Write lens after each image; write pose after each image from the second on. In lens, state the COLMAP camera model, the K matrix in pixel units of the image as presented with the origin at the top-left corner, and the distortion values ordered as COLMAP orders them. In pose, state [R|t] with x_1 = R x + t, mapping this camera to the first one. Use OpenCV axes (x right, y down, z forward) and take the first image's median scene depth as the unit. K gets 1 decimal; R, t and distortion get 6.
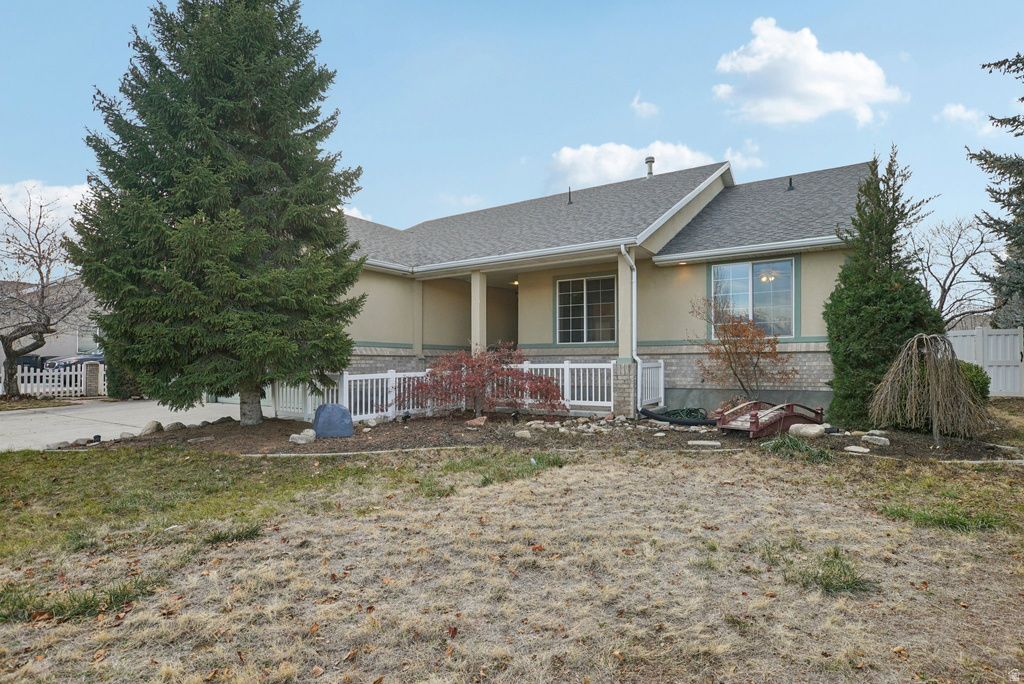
lens RADIAL K [[543.2, 0, 512.0], [0, 543.2, 349.3], [0, 0, 1]] dist [-0.002930, 0.000499]
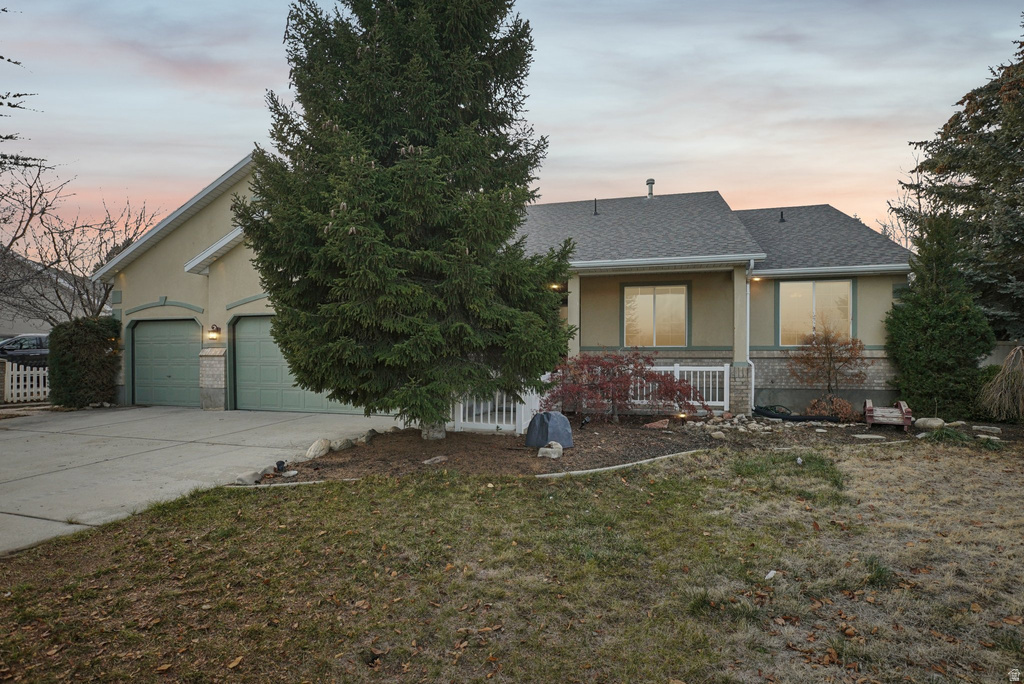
lens RADIAL K [[511.3, 0, 511.4], [0, 511.3, 347.5], [0, 0, 1]] dist [-0.005504, -0.000475]
pose [[0.945467, 0.015297, 0.325358, -0.554279], [-0.015344, 0.999879, -0.002420, -0.003393], [-0.325355, -0.002704, 0.945588, 0.163691]]
